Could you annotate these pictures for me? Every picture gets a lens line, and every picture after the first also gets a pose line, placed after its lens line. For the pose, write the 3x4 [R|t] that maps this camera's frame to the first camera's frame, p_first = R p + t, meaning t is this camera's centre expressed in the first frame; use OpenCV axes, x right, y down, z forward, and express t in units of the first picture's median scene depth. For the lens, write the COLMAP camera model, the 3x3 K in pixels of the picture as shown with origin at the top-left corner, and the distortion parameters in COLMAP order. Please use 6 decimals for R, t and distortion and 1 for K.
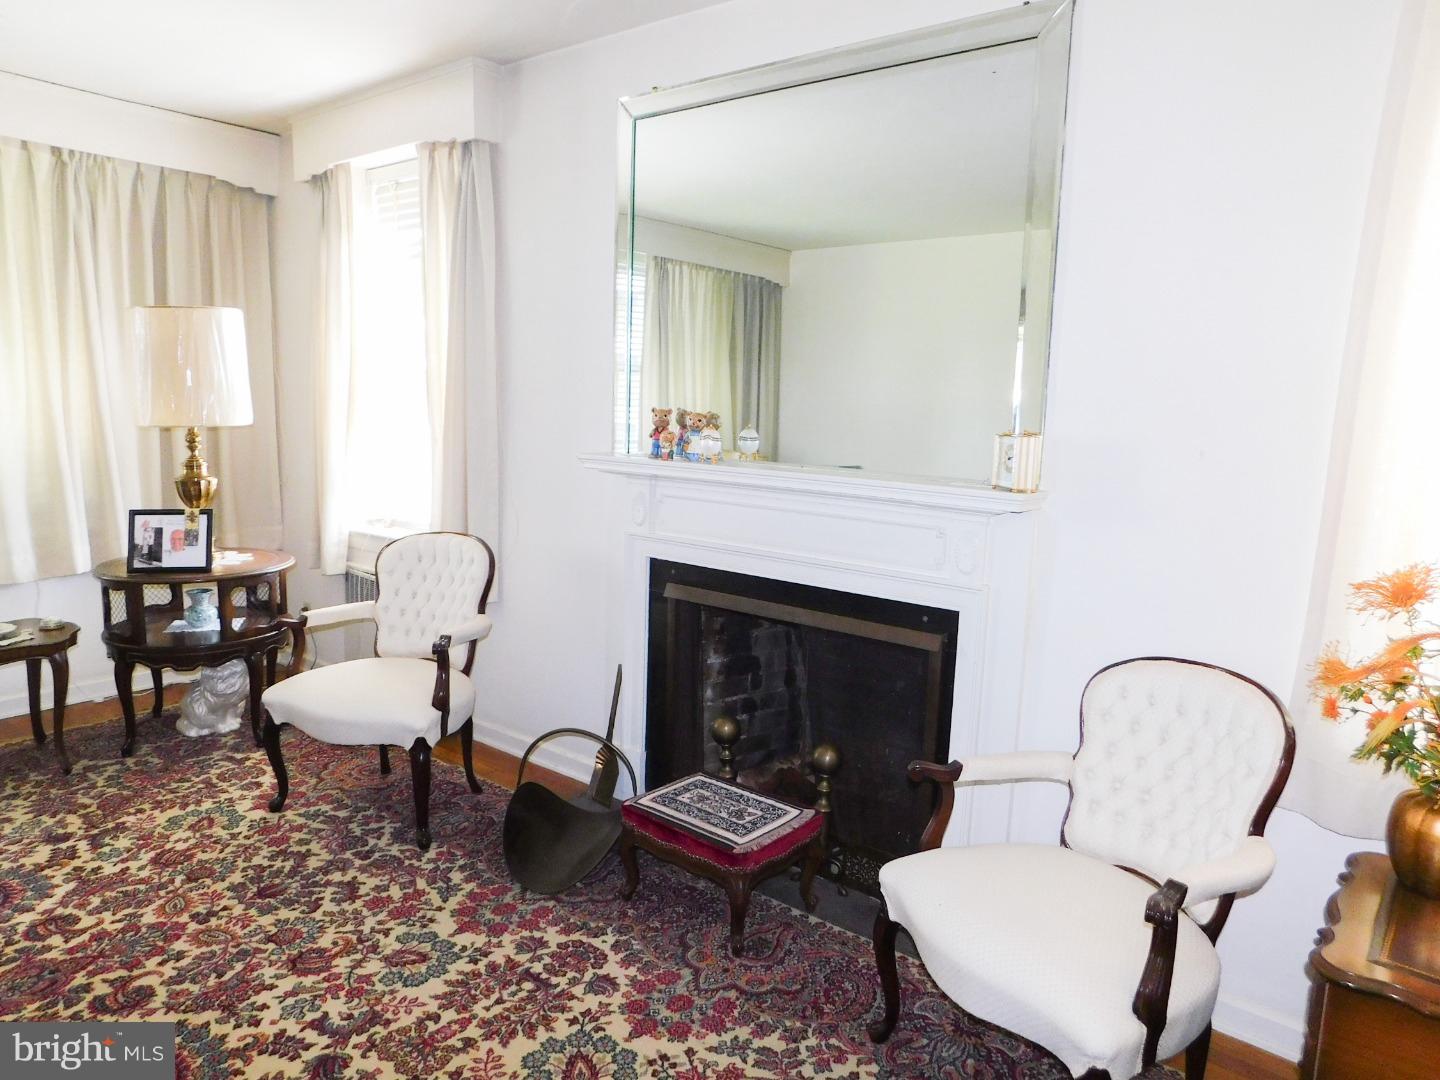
lens RADIAL K [[1001.3, 0, 726.3], [0, 1001.3, 528.4], [0, 0, 1]] dist [-0.054306, 0.059141]
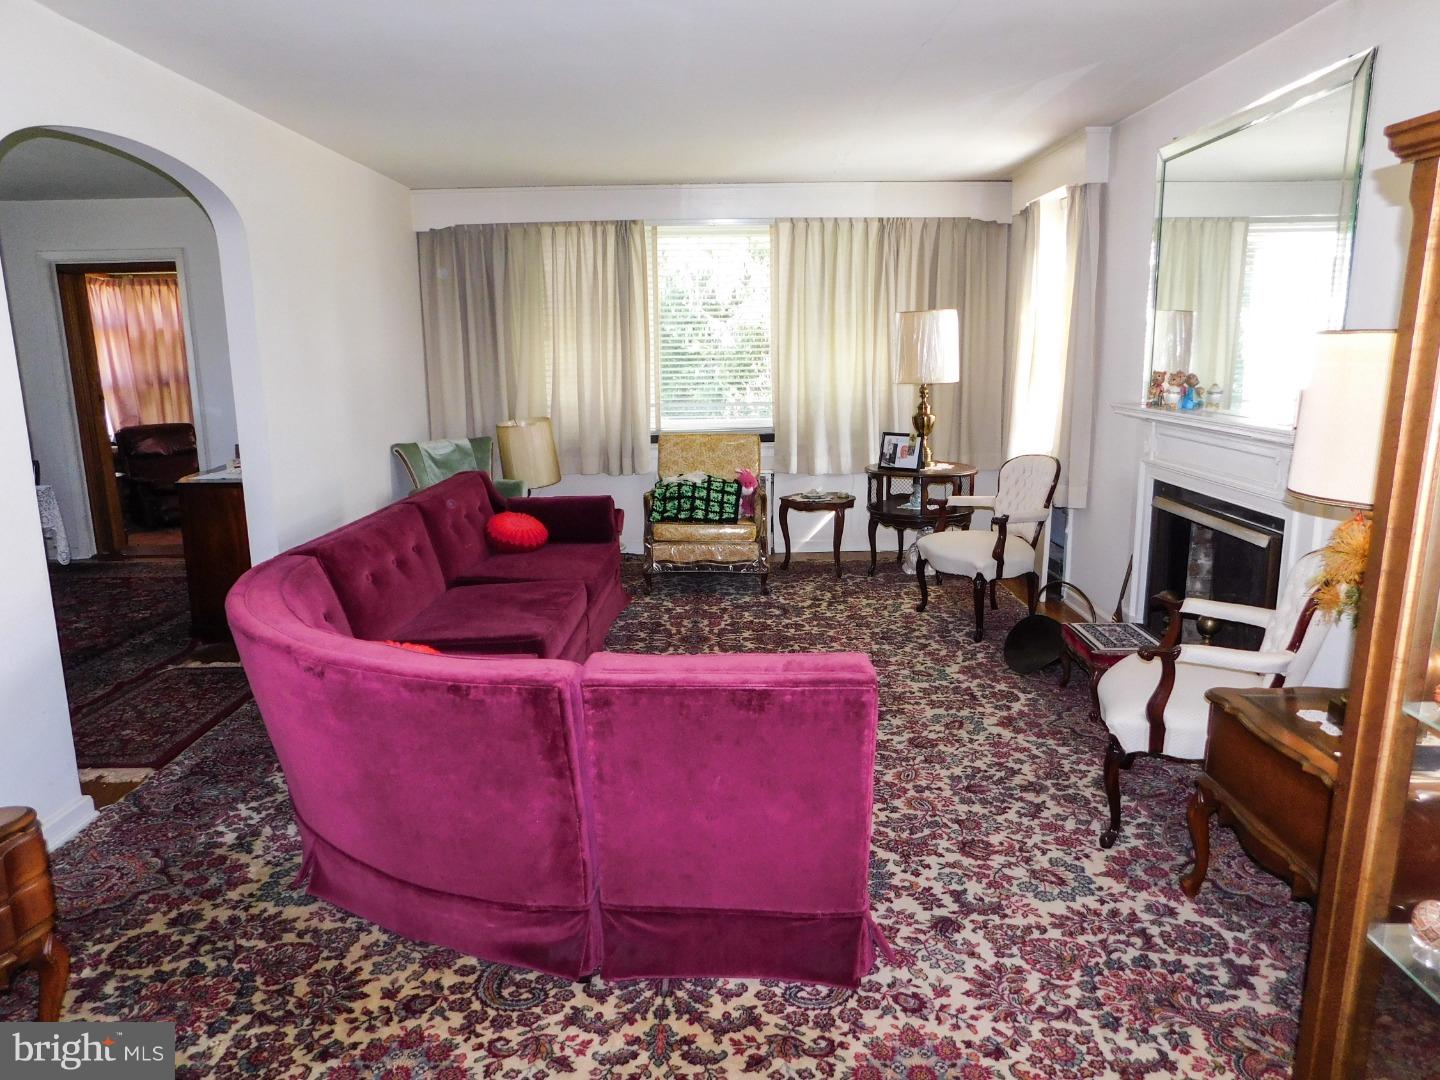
lens RADIAL K [[1001.3, 0, 726.3], [0, 1001.3, 528.4], [0, 0, 1]] dist [-0.054306, 0.059141]
pose [[0.640046, 0.108598, -0.760623, 0.553287], [-0.080272, 0.993995, 0.074371, 0.039530], [0.764132, 0.013456, 0.644920, -0.317076]]
